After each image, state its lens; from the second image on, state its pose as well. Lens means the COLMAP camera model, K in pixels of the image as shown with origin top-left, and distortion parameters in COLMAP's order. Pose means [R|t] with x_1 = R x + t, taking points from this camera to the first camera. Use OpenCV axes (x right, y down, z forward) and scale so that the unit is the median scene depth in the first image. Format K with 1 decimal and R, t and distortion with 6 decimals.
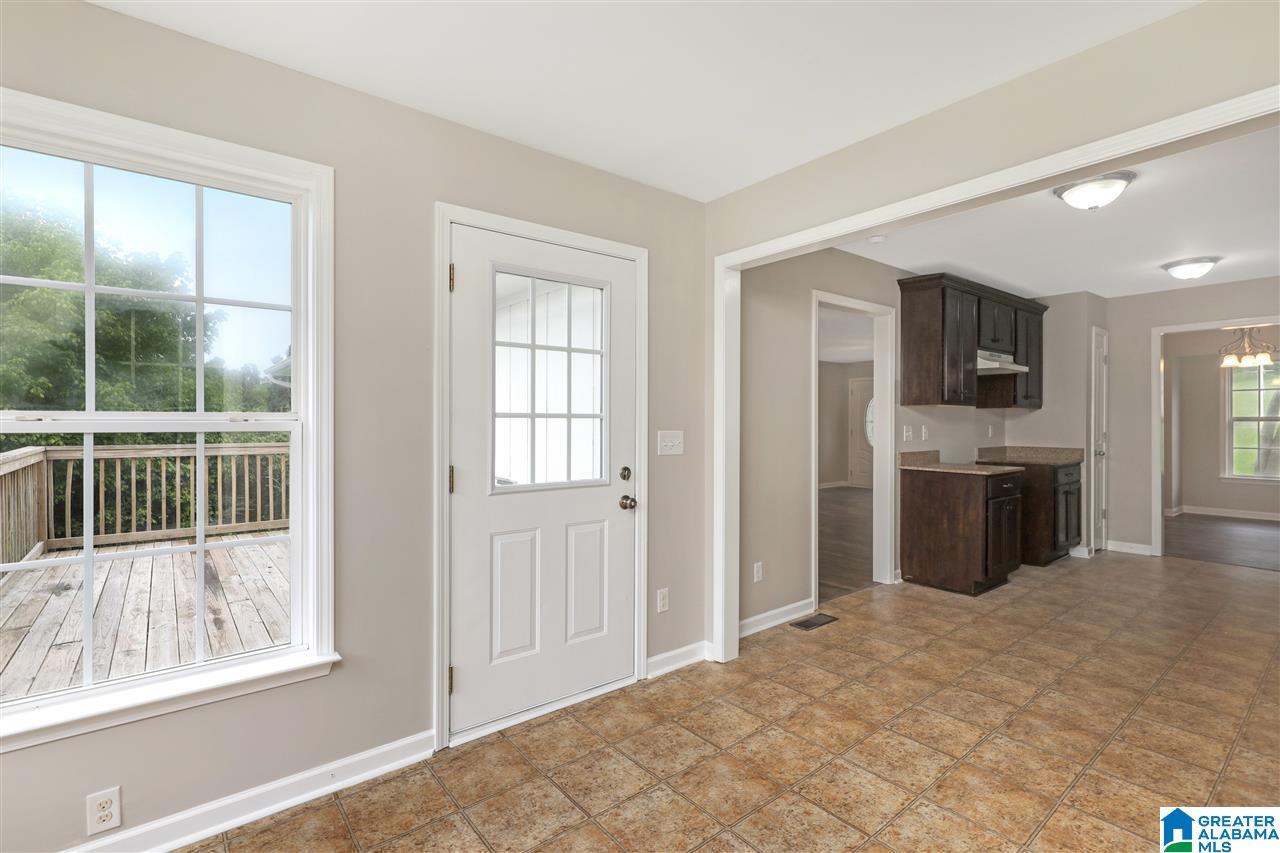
lens RADIAL K [[583.5, 0, 640.2], [0, 583.5, 425.7], [0, 0, 1]] dist [-0.001493, -0.000138]
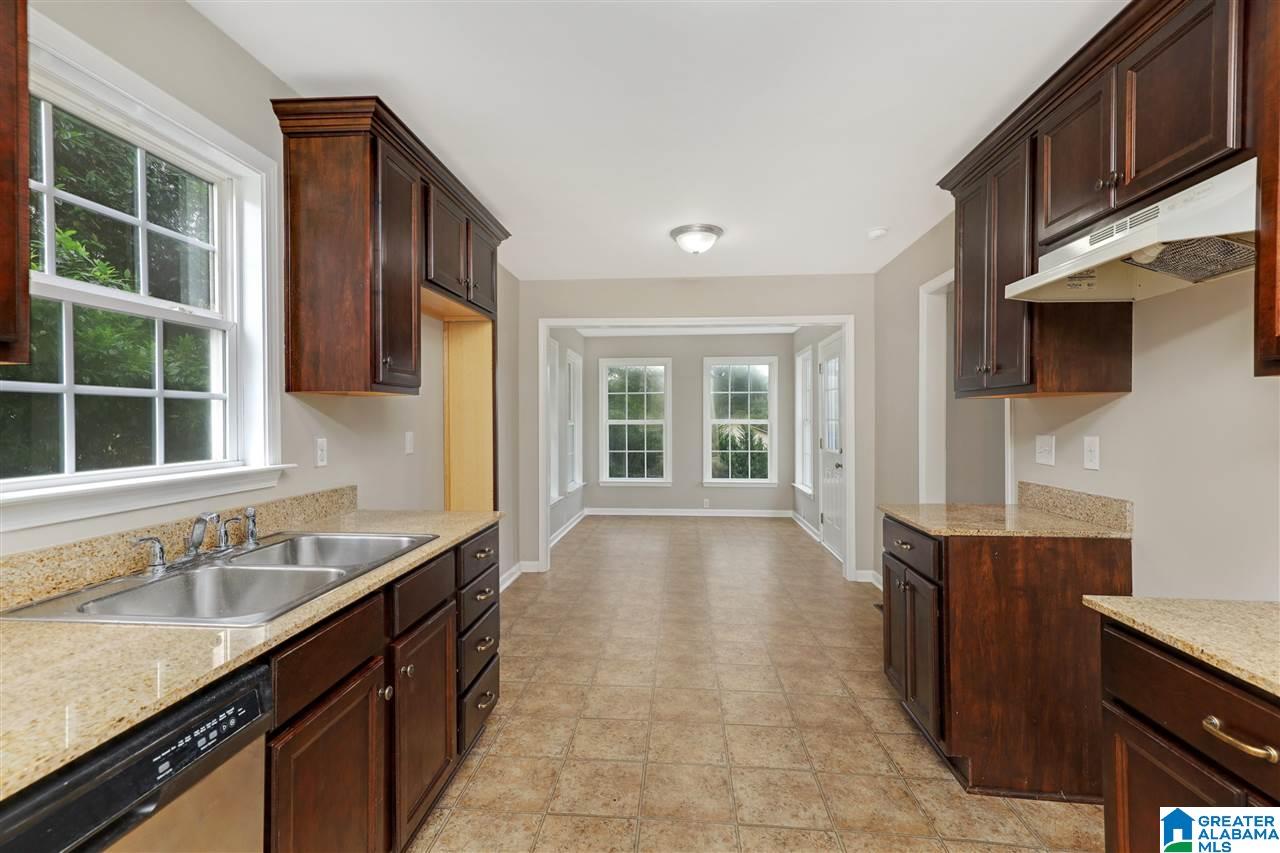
lens RADIAL K [[583.5, 0, 641.3], [0, 583.5, 425.3], [0, 0, 1]] dist [-0.001493, -0.000138]
pose [[-0.687928, 0.004892, -0.725762, 0.715096], [-0.002797, 0.999952, 0.009391, -0.013744], [0.725773, 0.008490, -0.687882, 1.829999]]
